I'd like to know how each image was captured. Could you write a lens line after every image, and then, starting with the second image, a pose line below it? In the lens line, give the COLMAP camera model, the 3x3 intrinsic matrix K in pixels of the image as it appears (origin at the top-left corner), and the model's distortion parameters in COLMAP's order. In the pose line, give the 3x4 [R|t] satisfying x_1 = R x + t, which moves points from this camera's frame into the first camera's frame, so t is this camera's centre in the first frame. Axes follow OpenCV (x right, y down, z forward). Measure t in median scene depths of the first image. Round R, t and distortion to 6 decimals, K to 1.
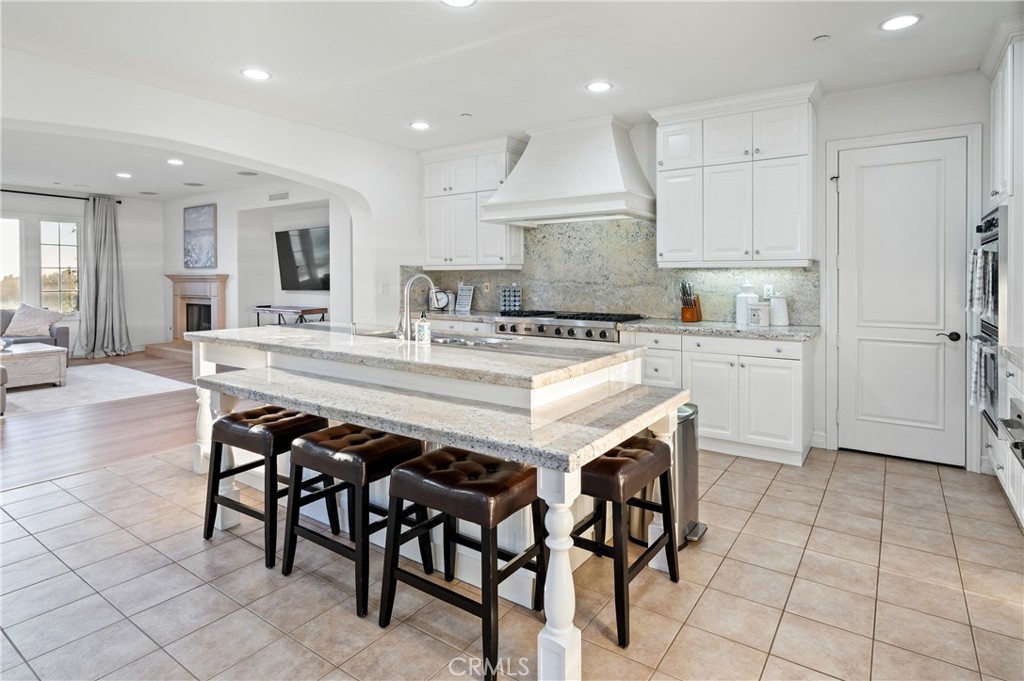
lens RADIAL K [[545.8, 0, 512.0], [0, 545.8, 340.5], [0, 0, 1]] dist [-0.000886, -0.000697]
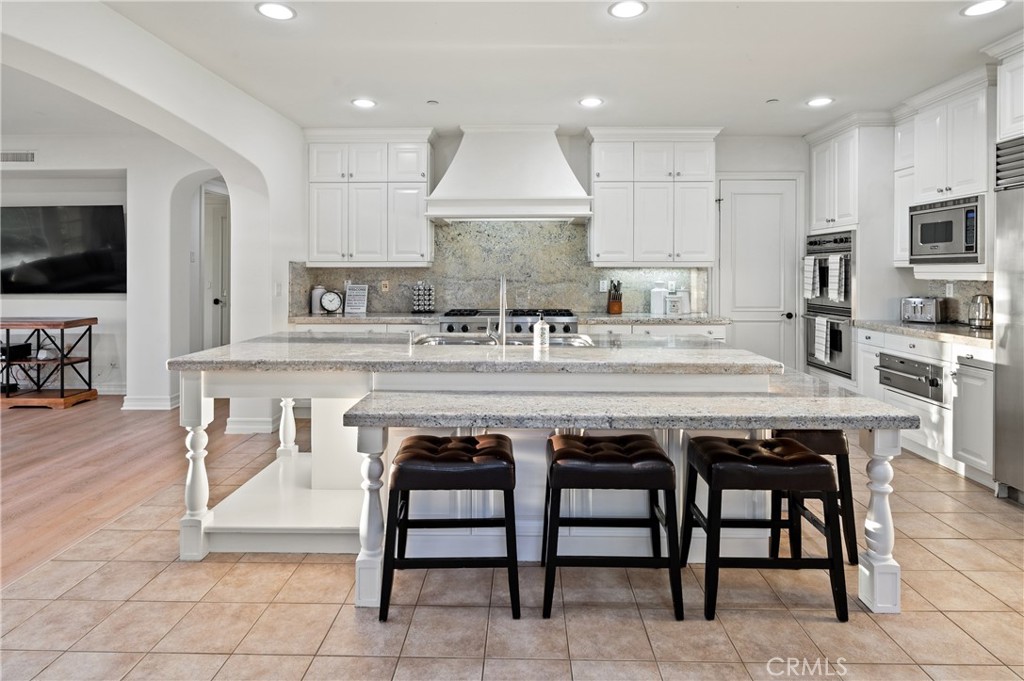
lens RADIAL K [[554.3, 0, 511.4], [0, 554.3, 325.2], [0, 0, 1]] dist [0.001631, 0.000197]
pose [[0.831948, -0.054247, 0.552196, -0.509587], [0.064168, 0.997938, 0.001360, -0.025819], [-0.551131, 0.034302, 0.833713, 0.145820]]
